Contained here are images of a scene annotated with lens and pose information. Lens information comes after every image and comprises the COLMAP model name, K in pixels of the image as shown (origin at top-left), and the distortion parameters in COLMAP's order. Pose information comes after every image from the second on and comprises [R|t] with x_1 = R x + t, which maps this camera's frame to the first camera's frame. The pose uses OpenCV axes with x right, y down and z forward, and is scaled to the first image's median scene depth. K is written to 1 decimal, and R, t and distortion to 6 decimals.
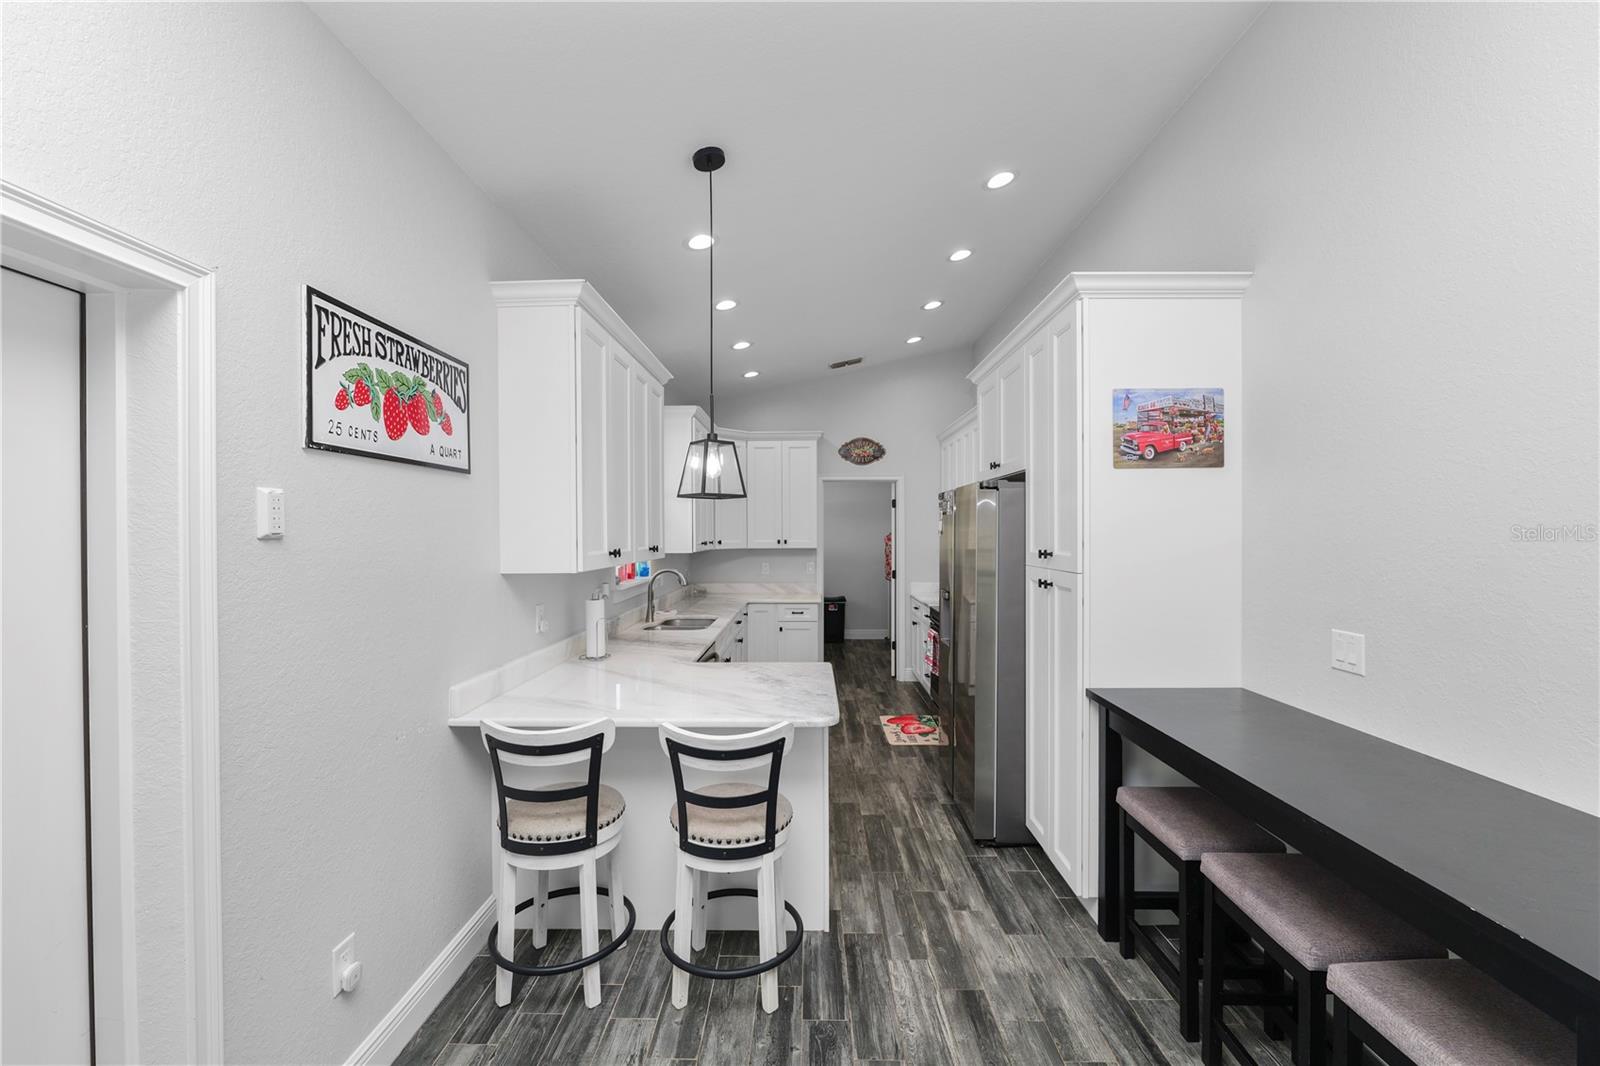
lens RADIAL K [[650.9, 0, 801.4], [0, 650.9, 534.6], [0, 0, 1]] dist [-0.013862, 0.001269]
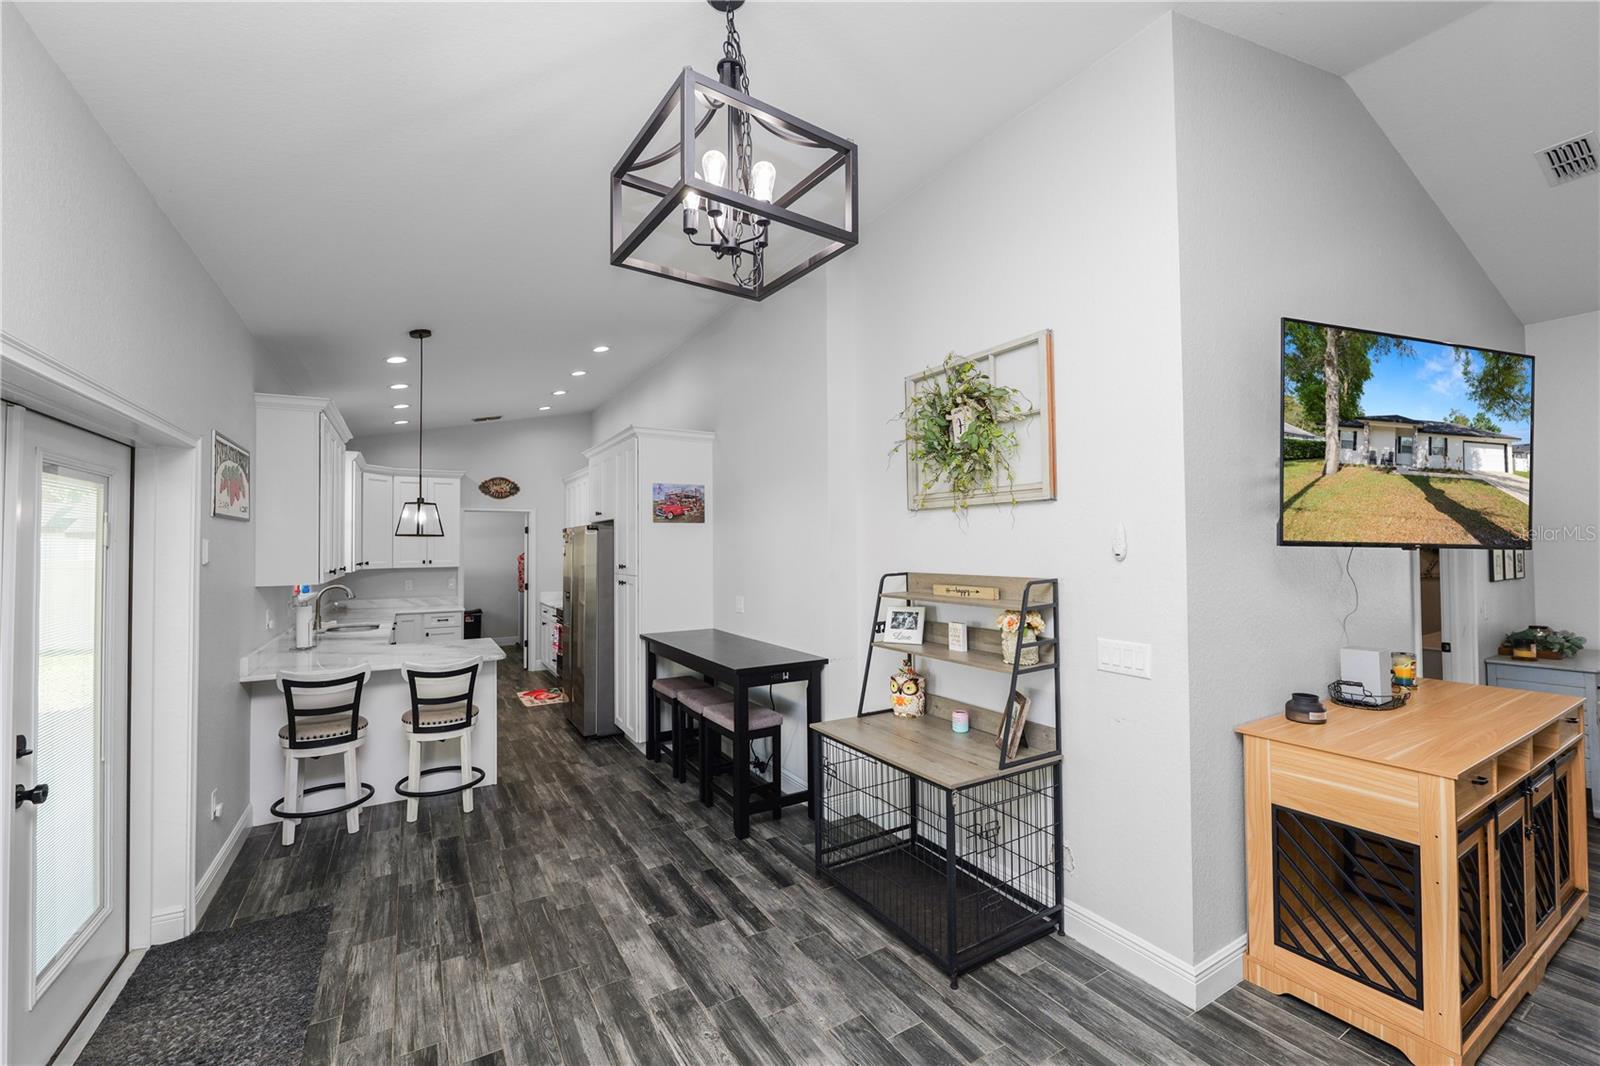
lens RADIAL K [[650.9, 0, 798.8], [0, 650.9, 527.3], [0, 0, 1]] dist [-0.013862, 0.001269]
pose [[0.850658, 0.011500, 0.525594, -0.147204], [0.008095, 0.999356, -0.034967, -0.010568], [-0.525658, 0.034000, 0.850016, -0.725392]]
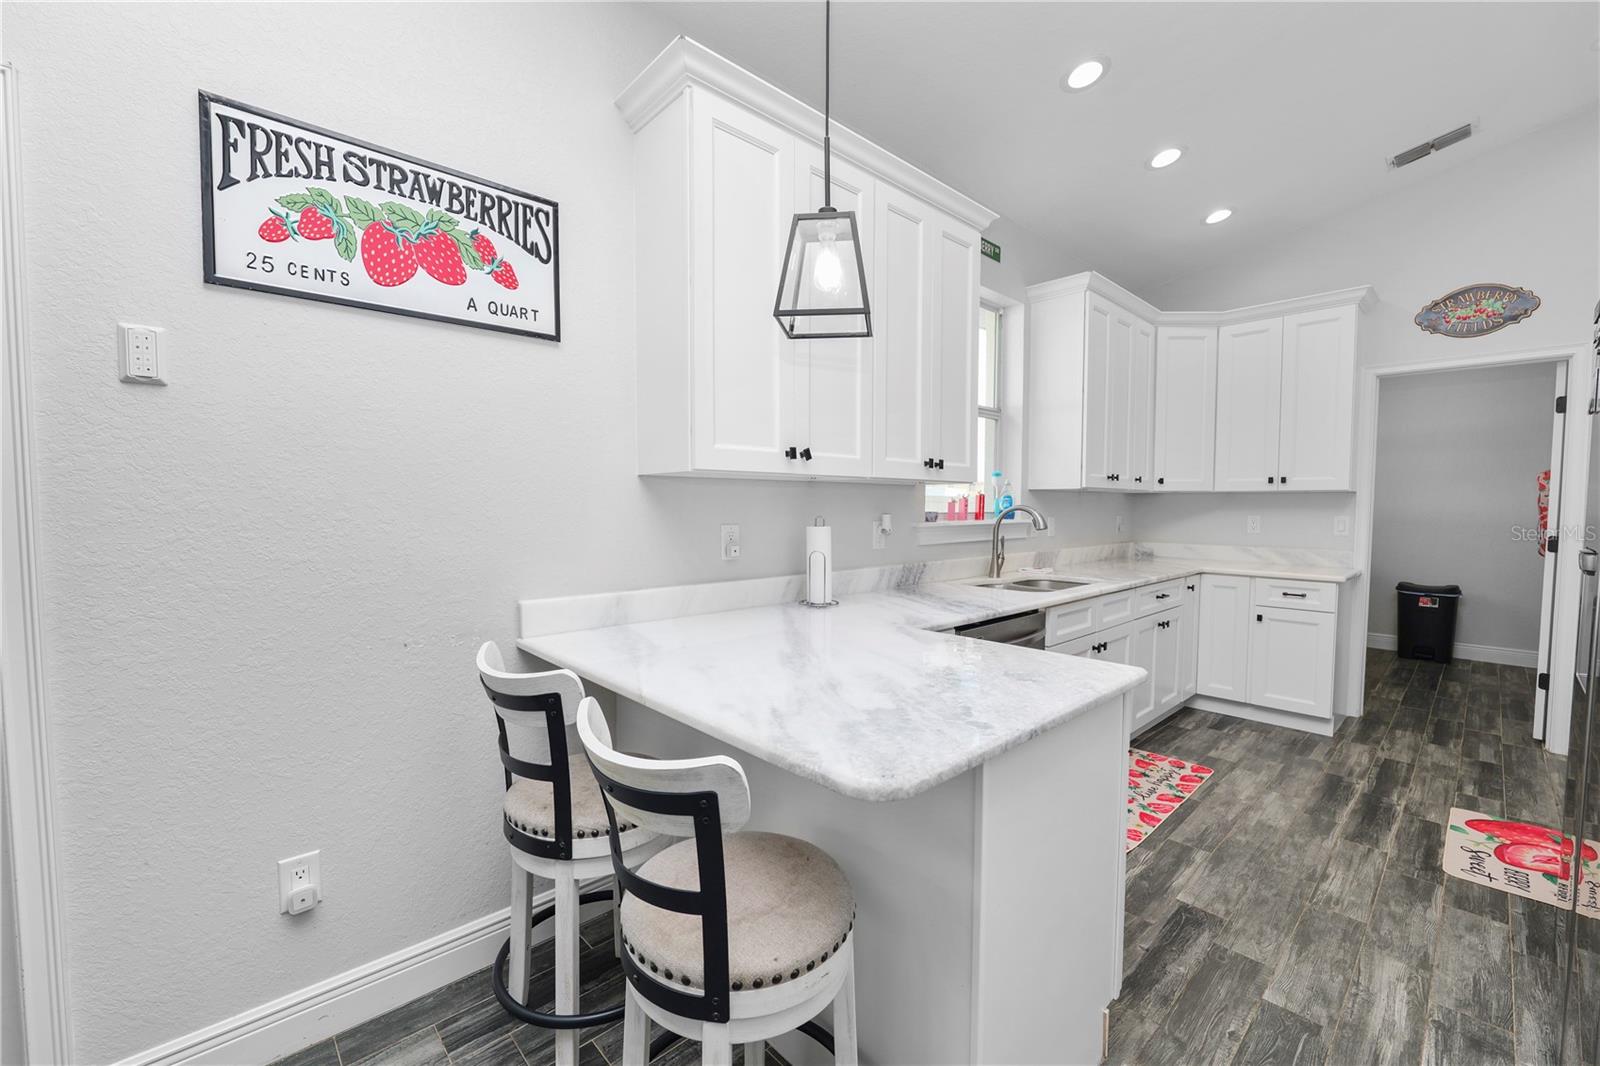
lens RADIAL K [[650.9, 0, 797.7], [0, 650.9, 534.7], [0, 0, 1]] dist [-0.013862, 0.001269]
pose [[0.689627, 0.040631, -0.723024, 0.202393], [-0.009177, 0.998835, 0.047377, 0.074867], [0.724106, -0.026037, 0.689197, 0.470077]]
